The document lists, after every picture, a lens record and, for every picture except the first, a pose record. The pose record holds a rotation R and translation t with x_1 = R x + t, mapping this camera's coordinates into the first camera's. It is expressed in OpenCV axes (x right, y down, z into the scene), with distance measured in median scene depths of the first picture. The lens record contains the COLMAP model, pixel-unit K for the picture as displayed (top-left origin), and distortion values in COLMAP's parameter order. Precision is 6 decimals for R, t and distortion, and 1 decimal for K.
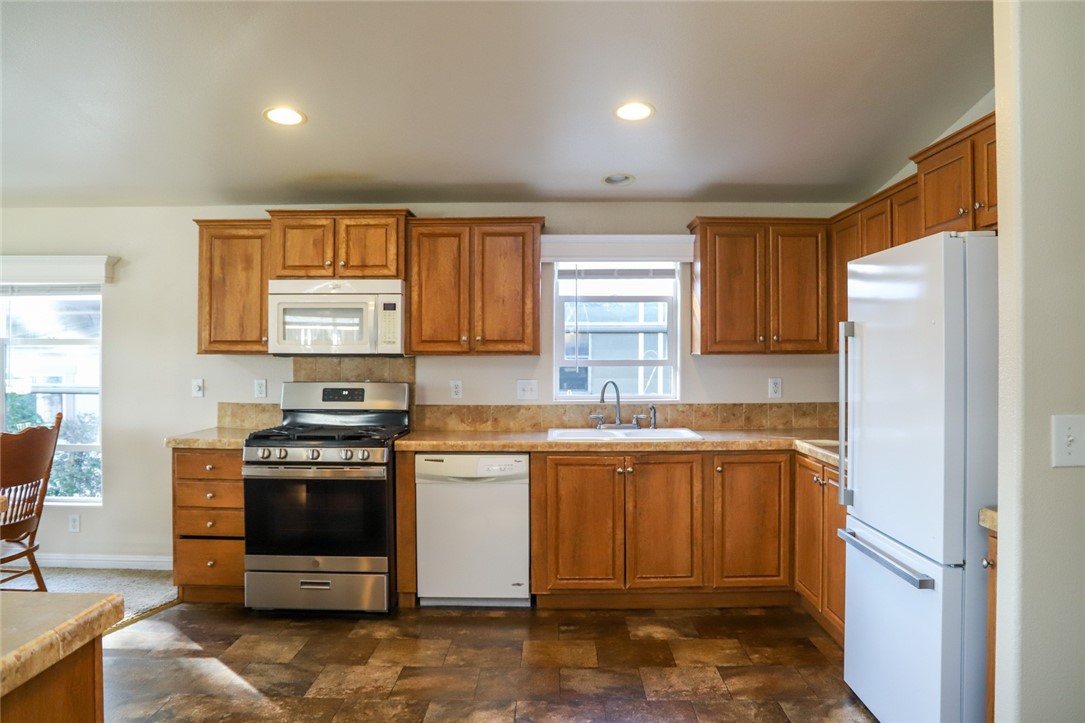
lens RADIAL K [[773.6, 0, 547.0], [0, 773.6, 345.5], [0, 0, 1]] dist [-0.120233, 0.074947]
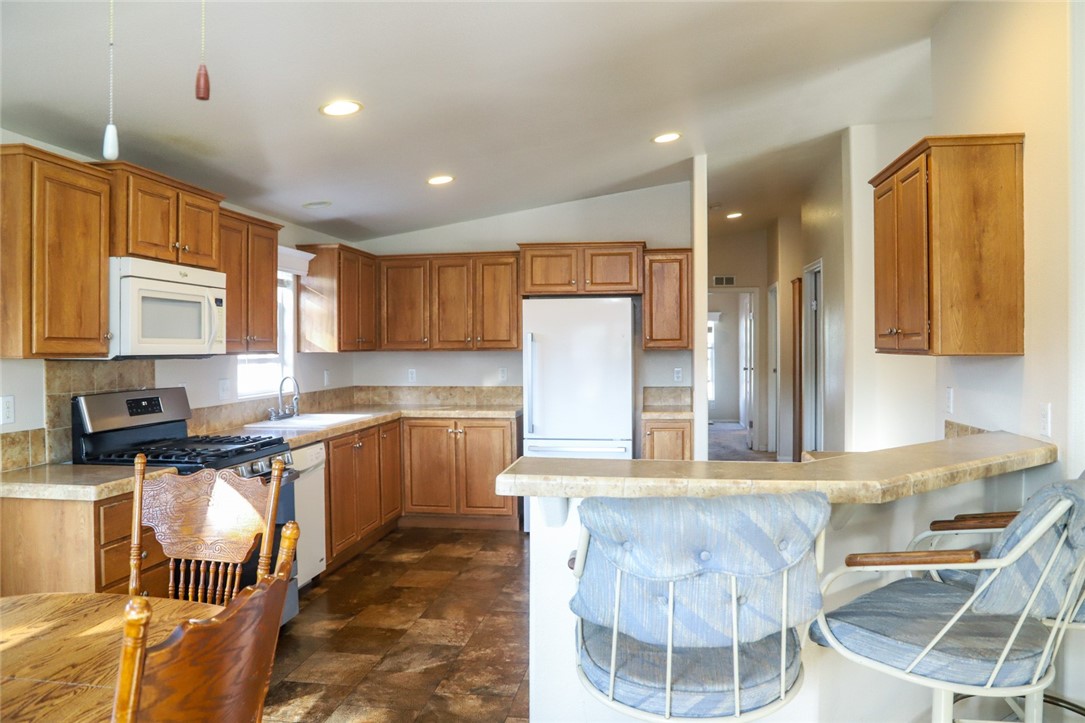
lens RADIAL K [[773.6, 0, 547.0], [0, 773.6, 345.5], [0, 0, 1]] dist [-0.120233, 0.074947]
pose [[0.152036, 0.000678, 0.988375, -1.131982], [0.003560, 0.999993, -0.001233, 0.003542], [-0.988368, 0.003706, 0.152033, 0.532787]]
